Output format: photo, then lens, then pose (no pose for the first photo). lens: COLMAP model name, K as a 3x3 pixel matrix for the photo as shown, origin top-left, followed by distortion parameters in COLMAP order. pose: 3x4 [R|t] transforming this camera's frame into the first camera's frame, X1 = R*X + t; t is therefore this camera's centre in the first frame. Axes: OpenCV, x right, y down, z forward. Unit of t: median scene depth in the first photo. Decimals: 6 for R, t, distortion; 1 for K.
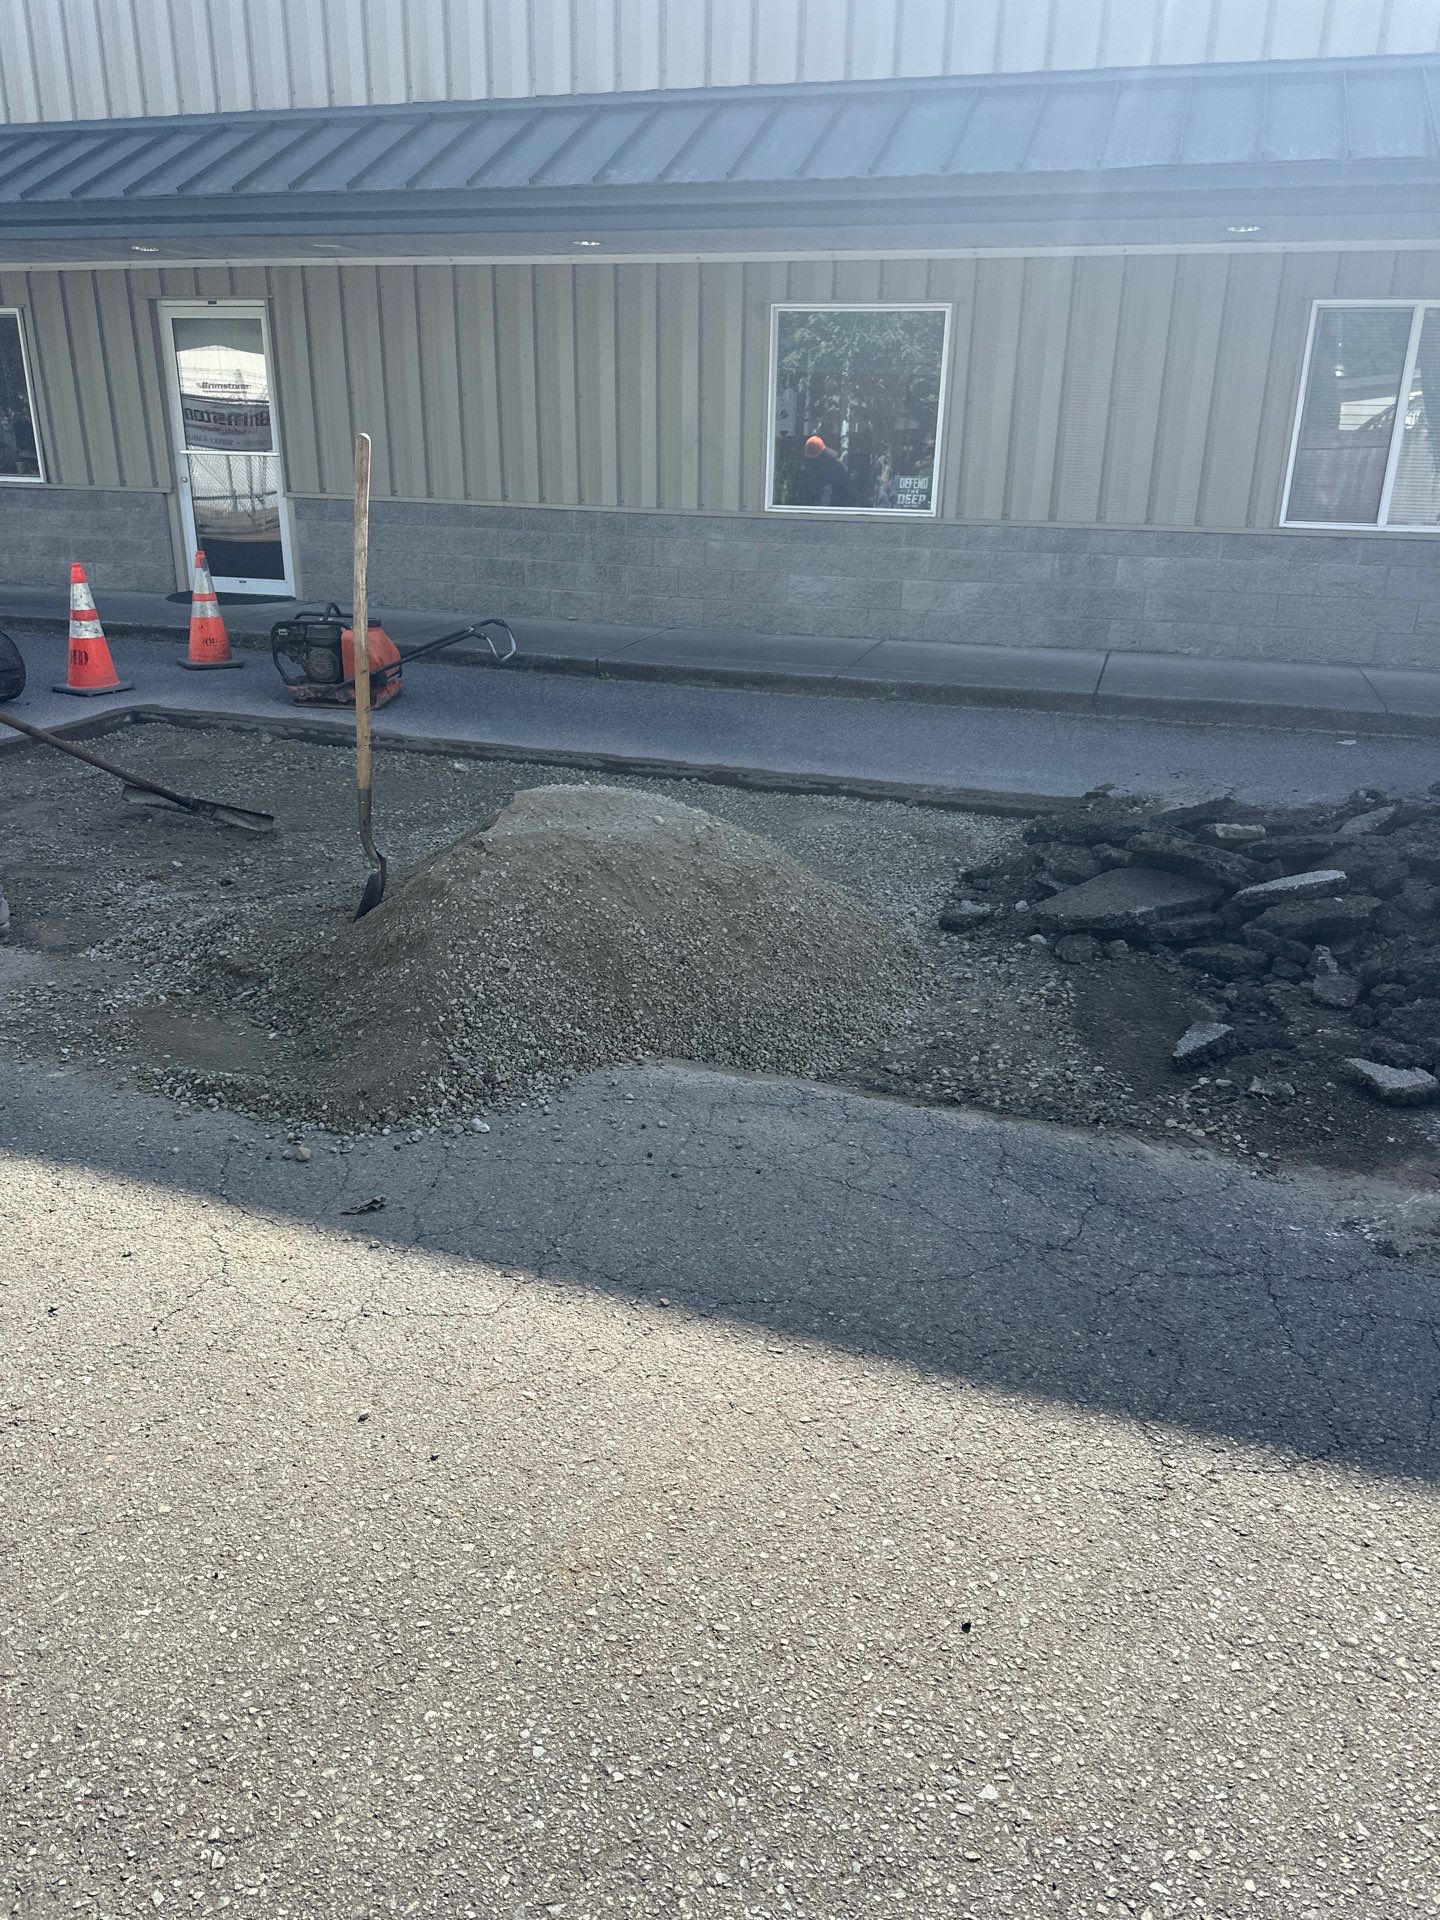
lens RADIAL K [[1370.7, 0, 674.8], [0, 1370.7, 954.1], [0, 0, 1]] dist [0.072036, -0.113684]
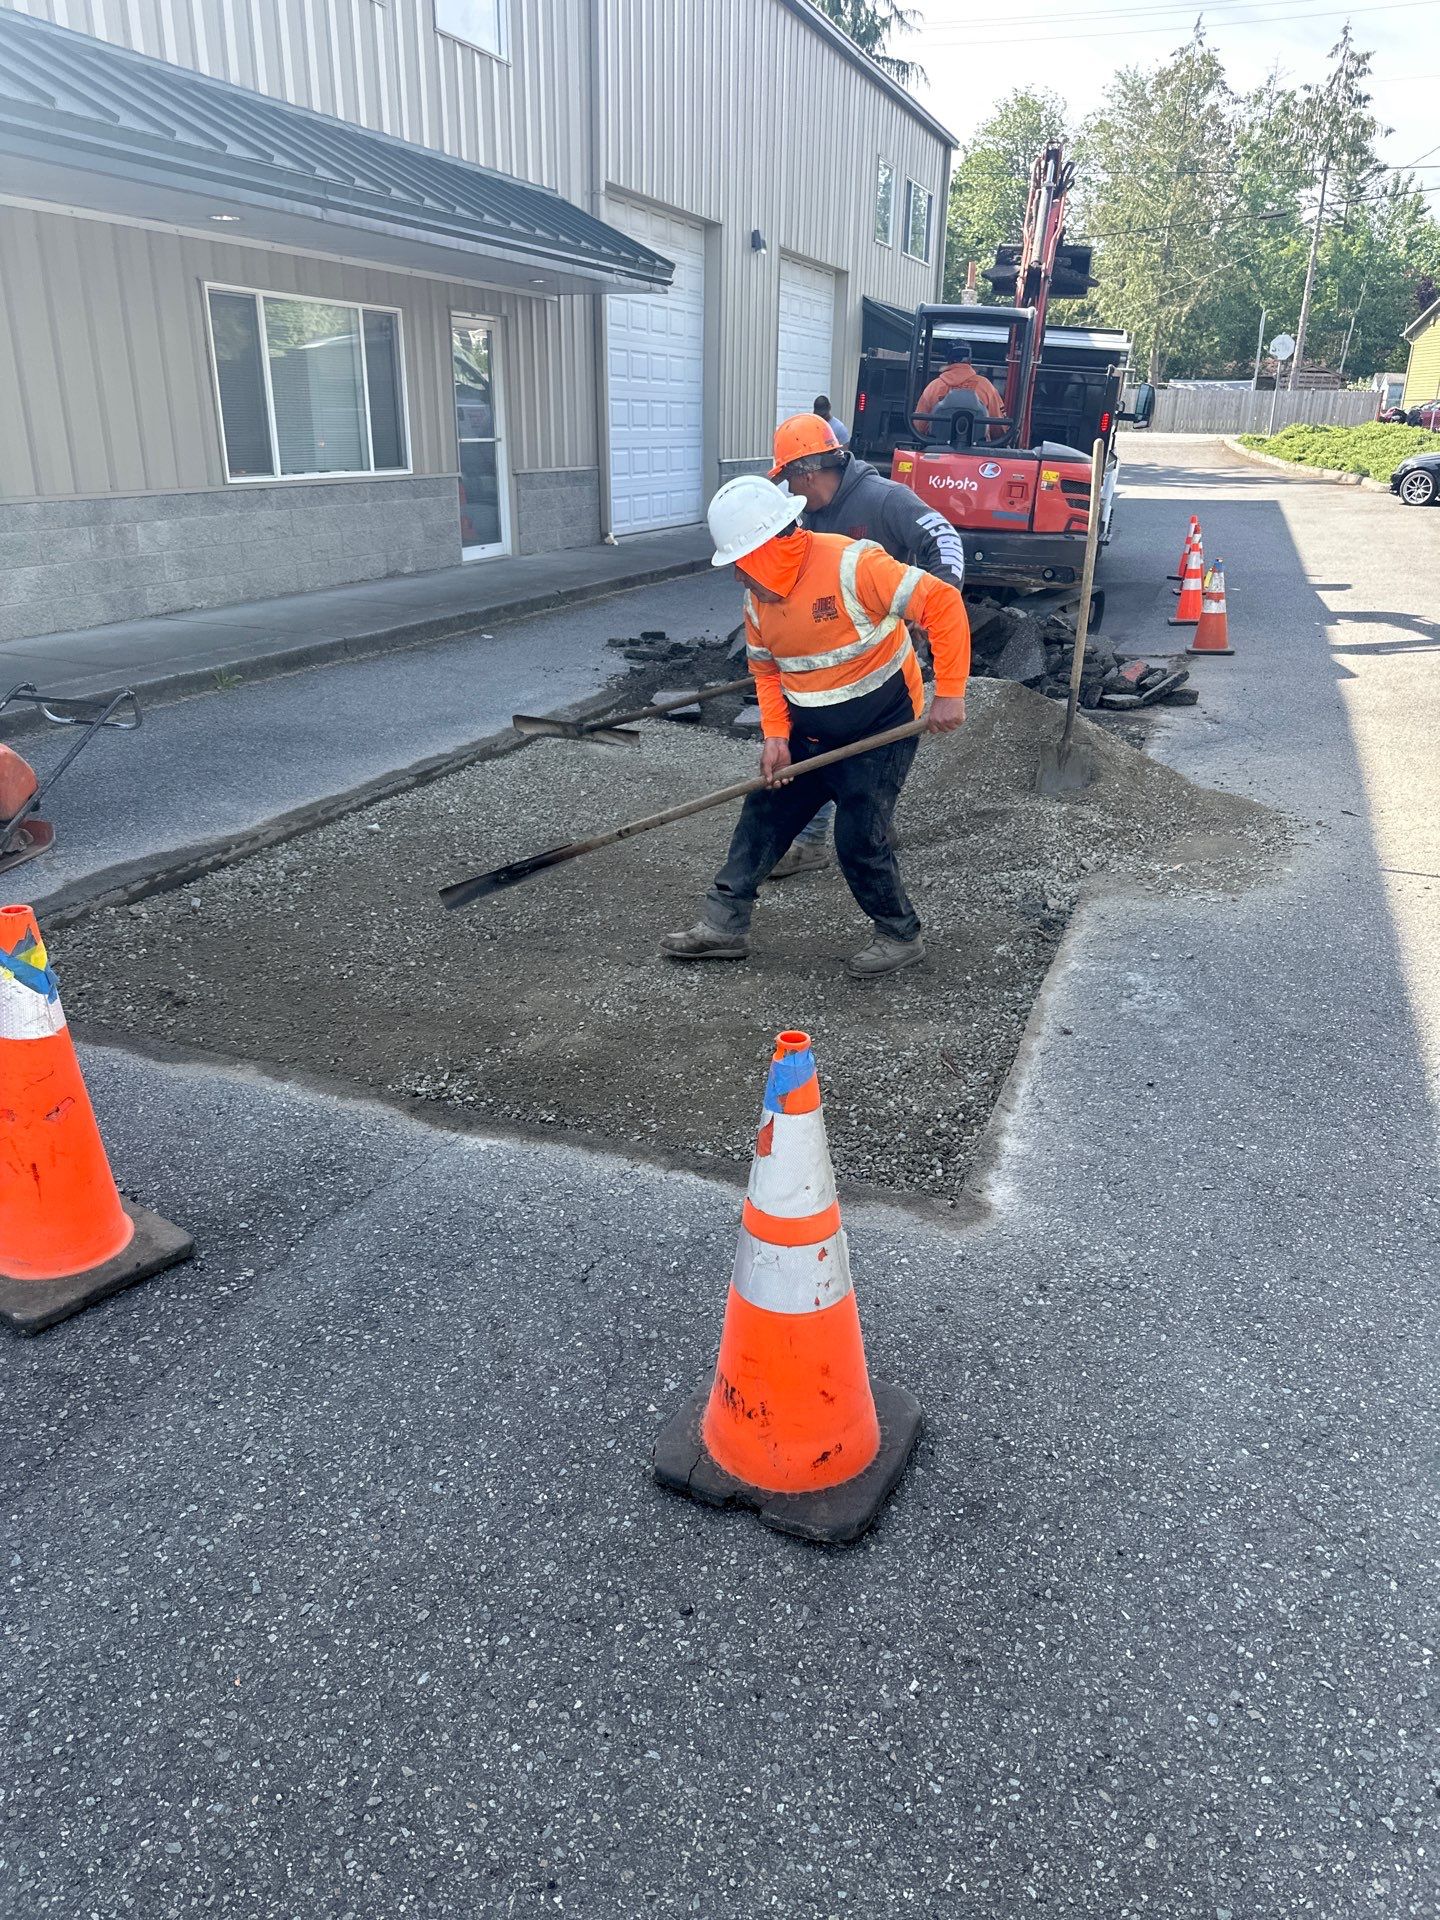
lens RADIAL K [[1402.8, 0, 720.0], [0, 1402.8, 960.0], [0, 0, 1]] dist [0.002346, 0.007213]
pose [[0.036884, -0.376113, 0.925840, -1.243101], [0.337699, 0.876658, 0.342680, -0.372691], [-0.940531, 0.300015, 0.159348, 0.928946]]
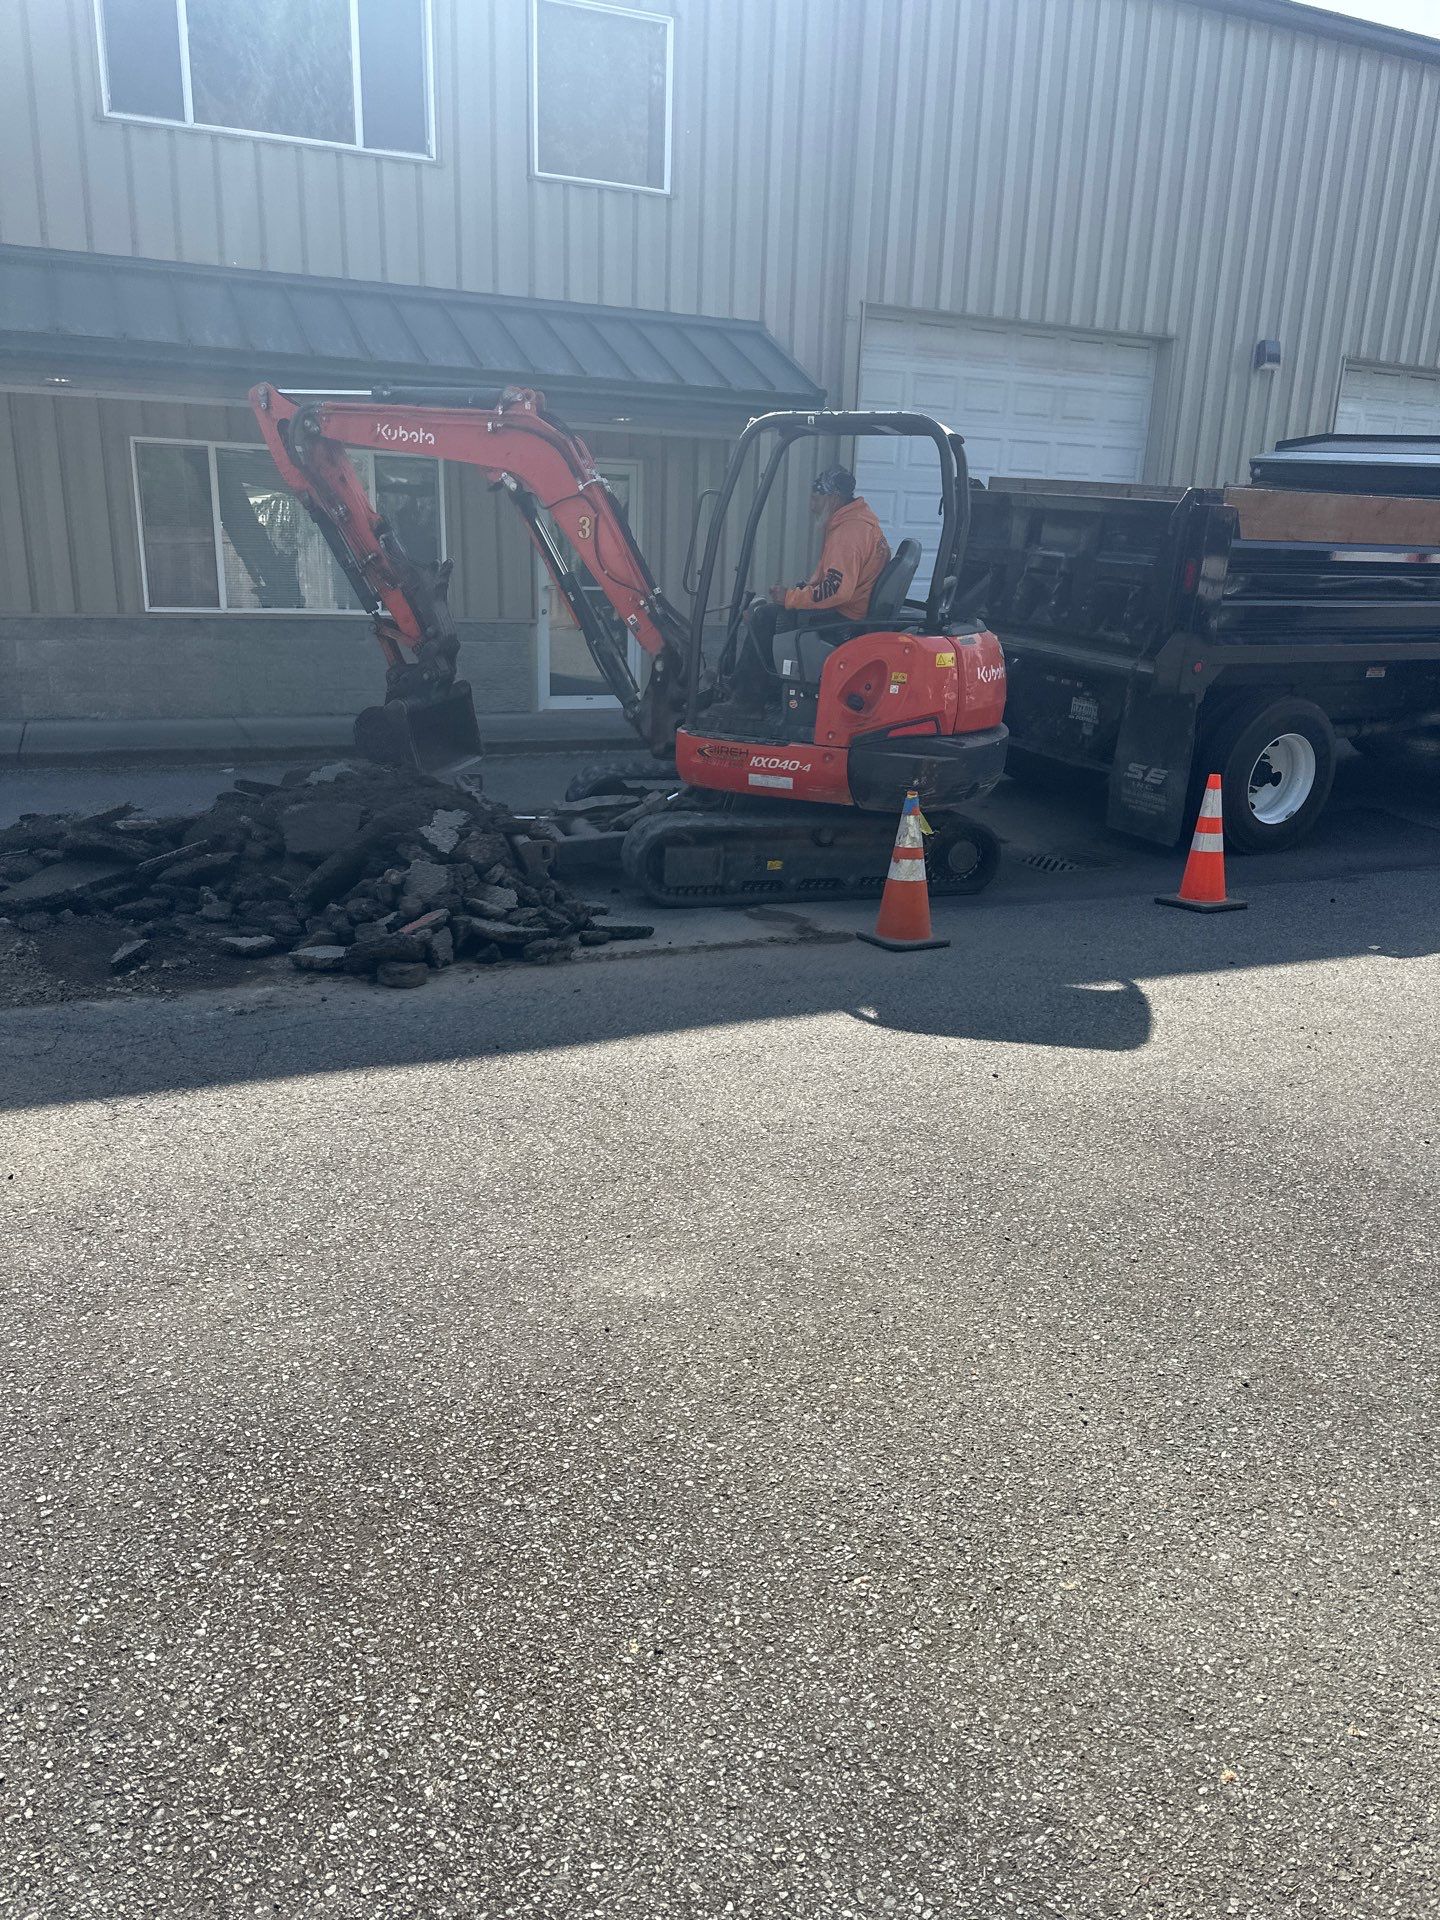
lens RADIAL K [[1370.7, 0, 674.8], [0, 1370.7, 954.1], [0, 0, 1]] dist [0.072036, -0.113684]
pose [[0.751012, -0.181413, 0.634879, -0.085608], [0.218320, 0.975661, 0.020533, 0.115857], [-0.623151, 0.123186, 0.772339, -0.360589]]
